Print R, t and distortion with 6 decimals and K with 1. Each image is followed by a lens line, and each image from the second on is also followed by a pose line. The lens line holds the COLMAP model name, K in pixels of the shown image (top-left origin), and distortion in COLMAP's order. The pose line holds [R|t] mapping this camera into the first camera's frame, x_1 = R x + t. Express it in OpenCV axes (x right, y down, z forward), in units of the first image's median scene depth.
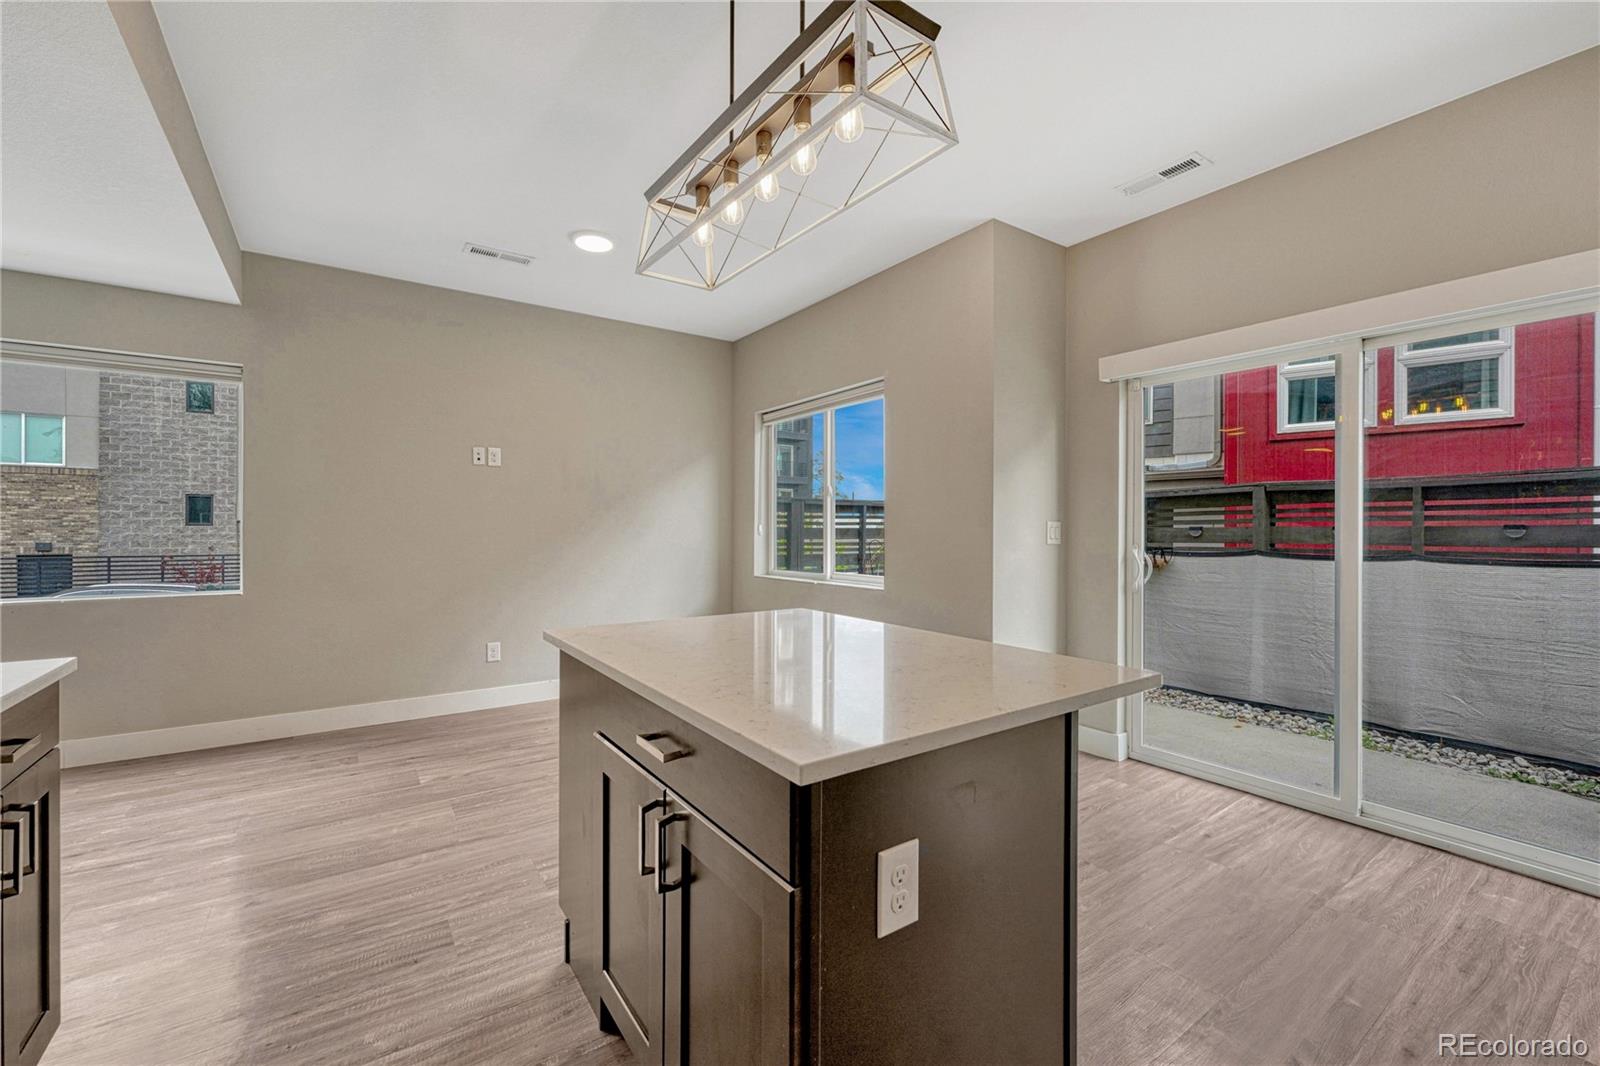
lens RADIAL K [[660.2, 0, 797.2], [0, 660.2, 533.9], [0, 0, 1]] dist [0.000604, 0.000244]
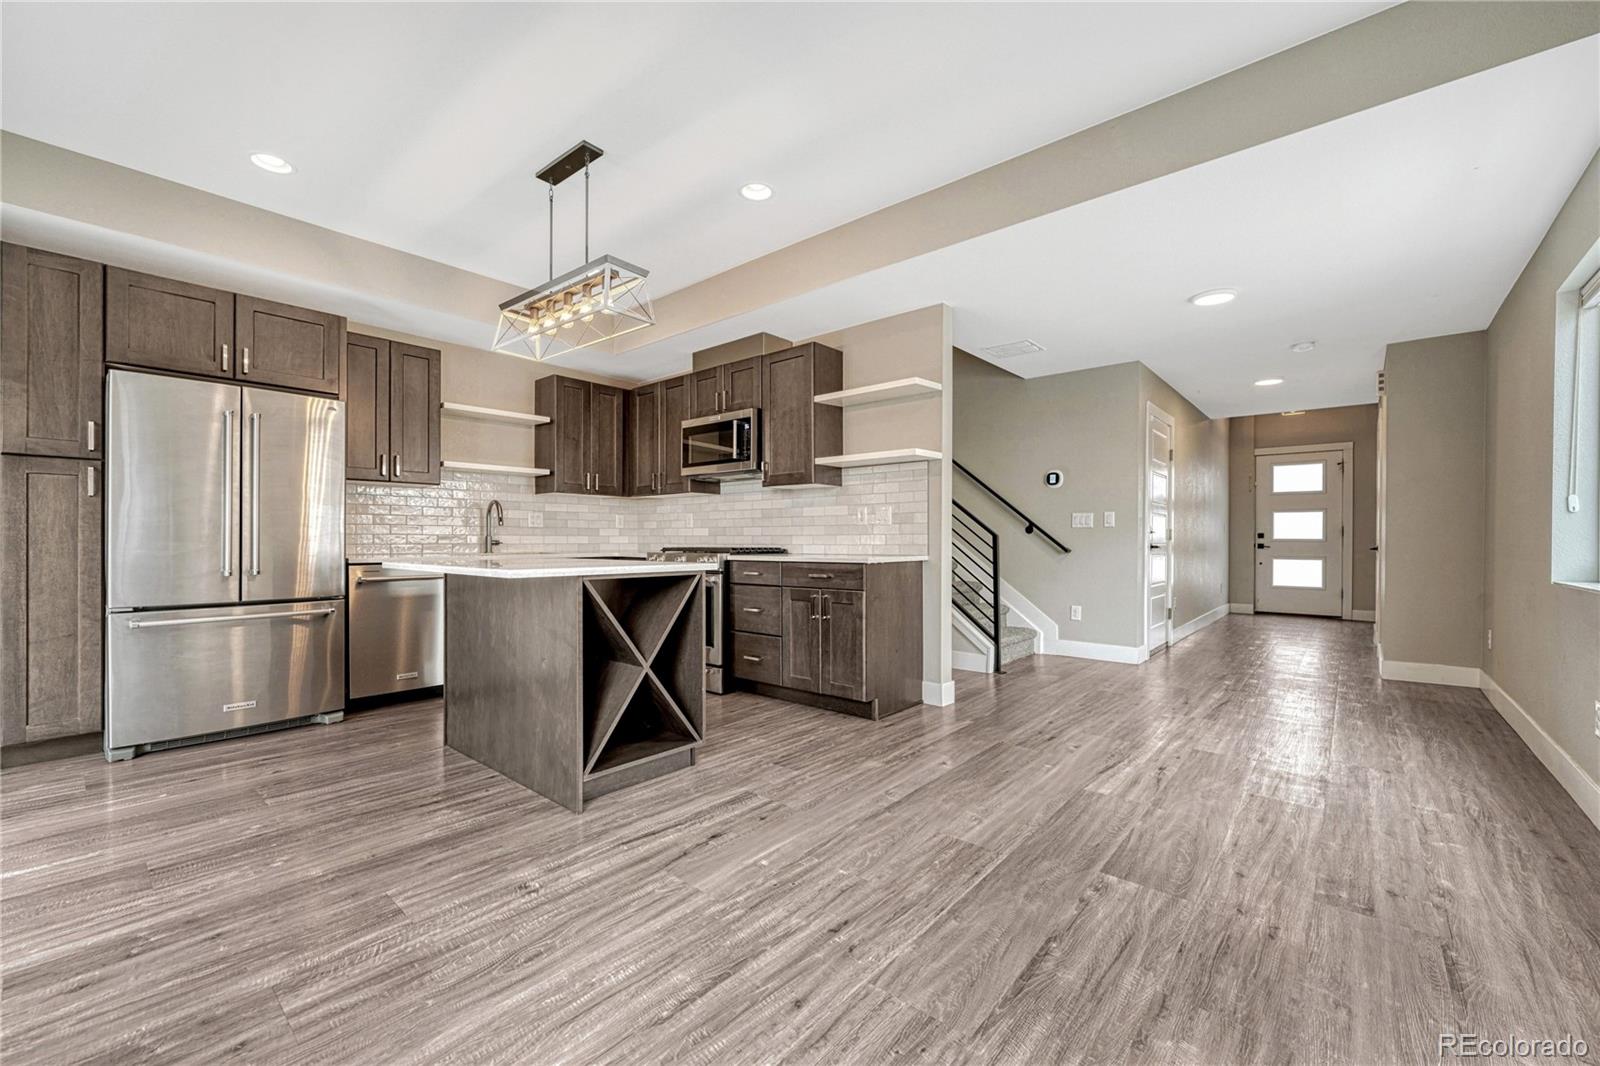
lens RADIAL K [[636.6, 0, 797.4], [0, 636.6, 545.2], [0, 0, 1]] dist [-0.003155, 0.000523]
pose [[-0.968256, -0.001784, -0.249953, -0.112064], [-0.006473, 0.999818, 0.017935, 0.043578], [0.249876, 0.018984, -0.968092, 1.378131]]
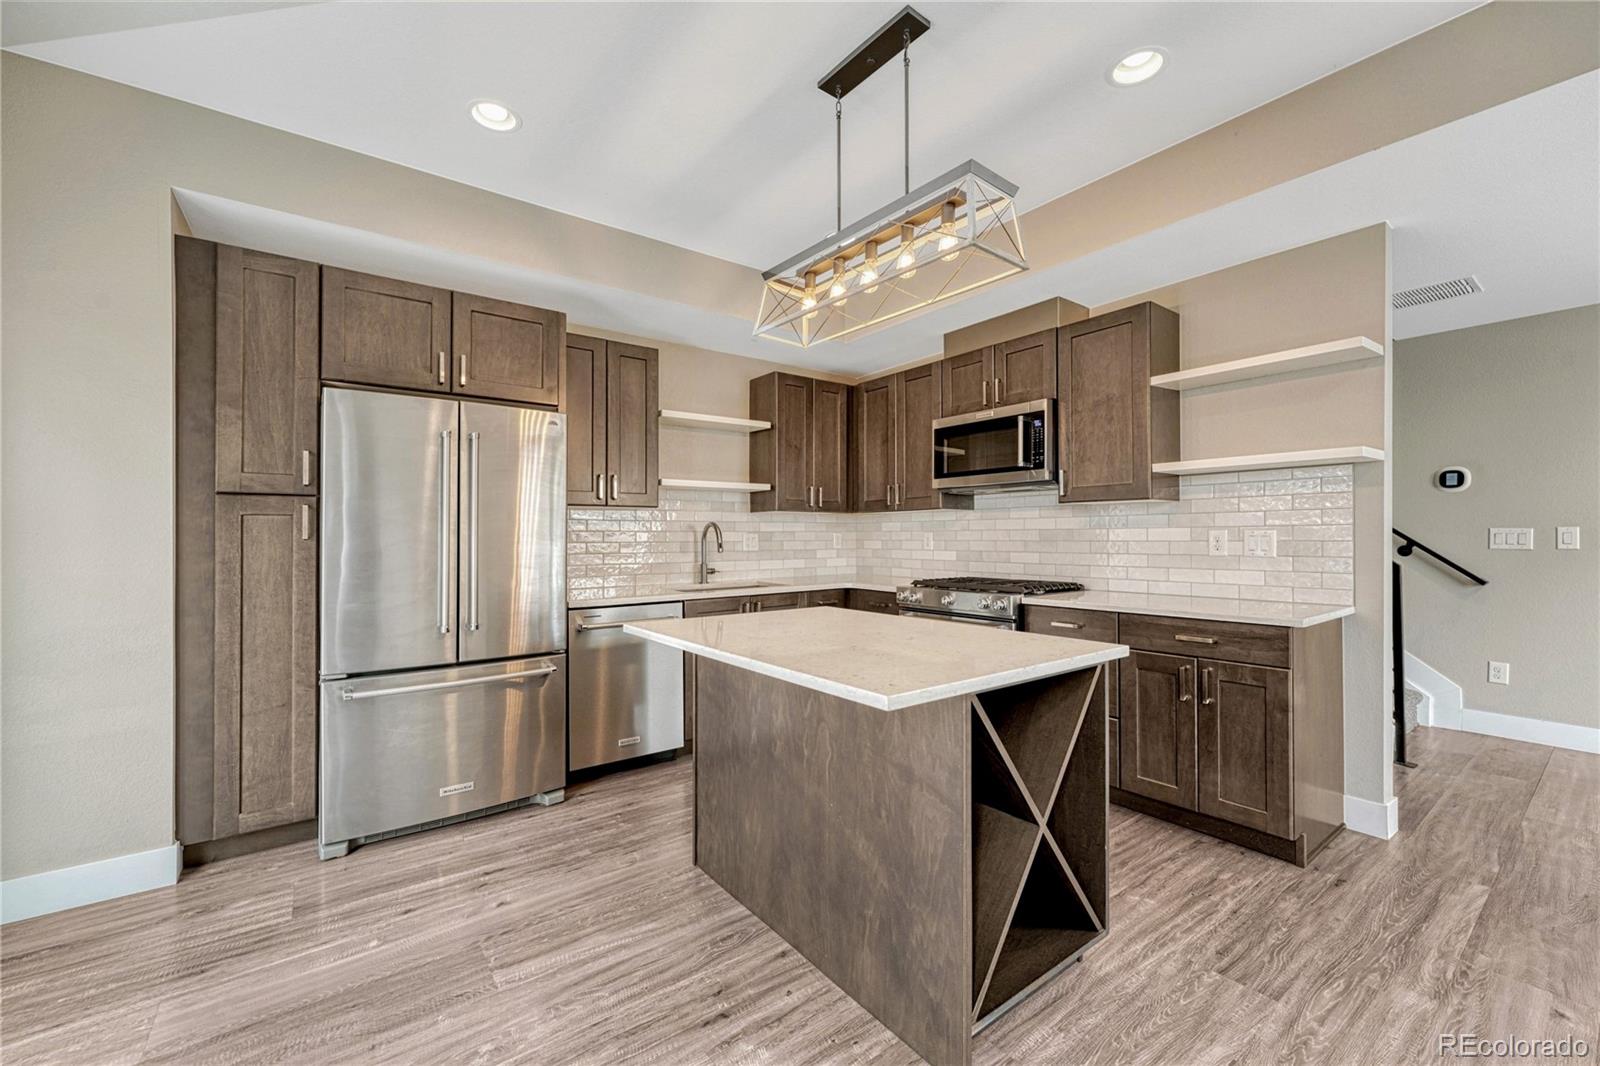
lens RADIAL K [[638.4, 0, 801.8], [0, 638.4, 535.7], [0, 0, 1]] dist [-0.001648, 0.000018]
pose [[-0.999074, 0.001797, -0.042984, 0.063752], [0.001449, 0.999966, 0.008139, -0.009678], [0.042997, 0.008069, -0.999043, 1.059584]]
